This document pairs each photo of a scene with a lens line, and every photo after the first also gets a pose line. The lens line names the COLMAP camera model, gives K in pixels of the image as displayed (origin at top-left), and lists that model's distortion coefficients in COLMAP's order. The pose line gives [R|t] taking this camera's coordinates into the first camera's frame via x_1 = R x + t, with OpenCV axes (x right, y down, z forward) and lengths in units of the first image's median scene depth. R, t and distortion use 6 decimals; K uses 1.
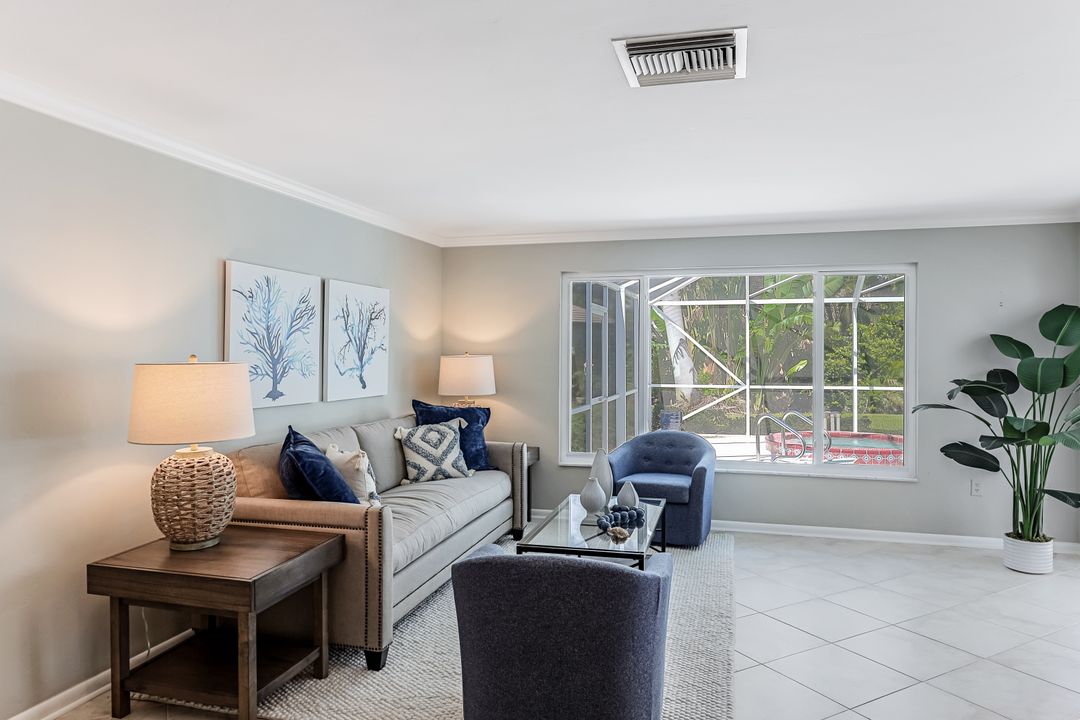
lens RADIAL K [[713.5, 0, 540.0], [0, 713.5, 360.0], [0, 0, 1]] dist [-0.000303, -0.001002]
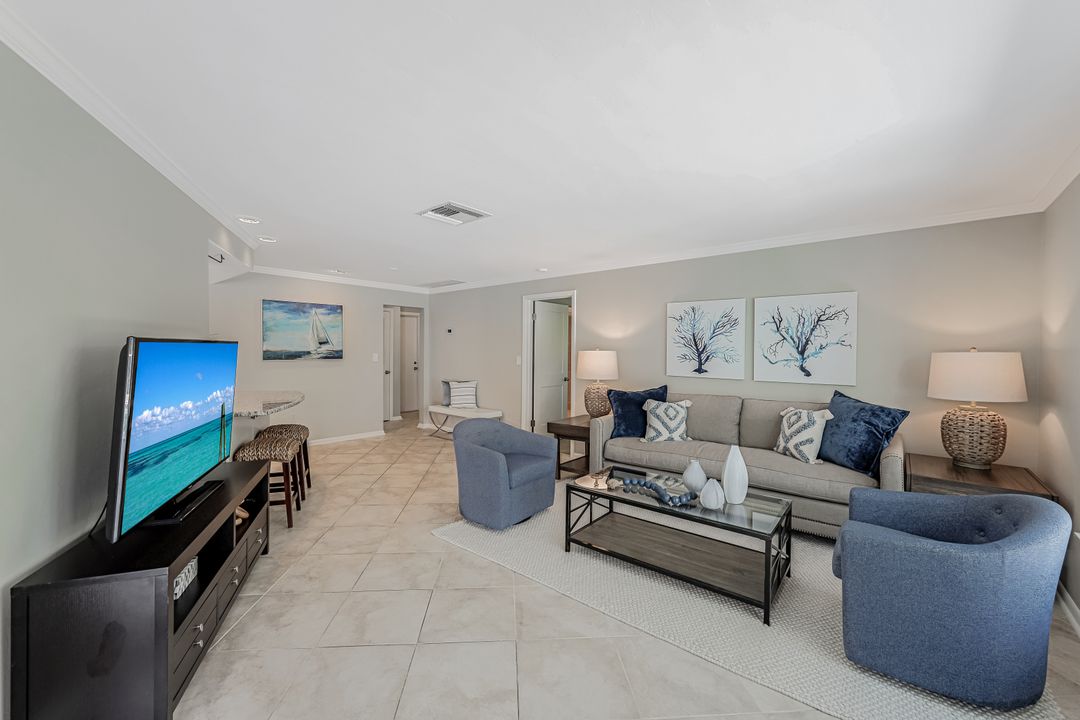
lens RADIAL K [[438.6, 0, 534.1], [0, 438.6, 349.6], [0, 0, 1]] dist [0.000292, 0.000319]
pose [[-0.433349, 0.004564, -0.901214, 0.693383], [-0.011533, 0.999877, 0.010610, -0.010524], [0.901152, 0.014992, -0.433244, 0.939891]]
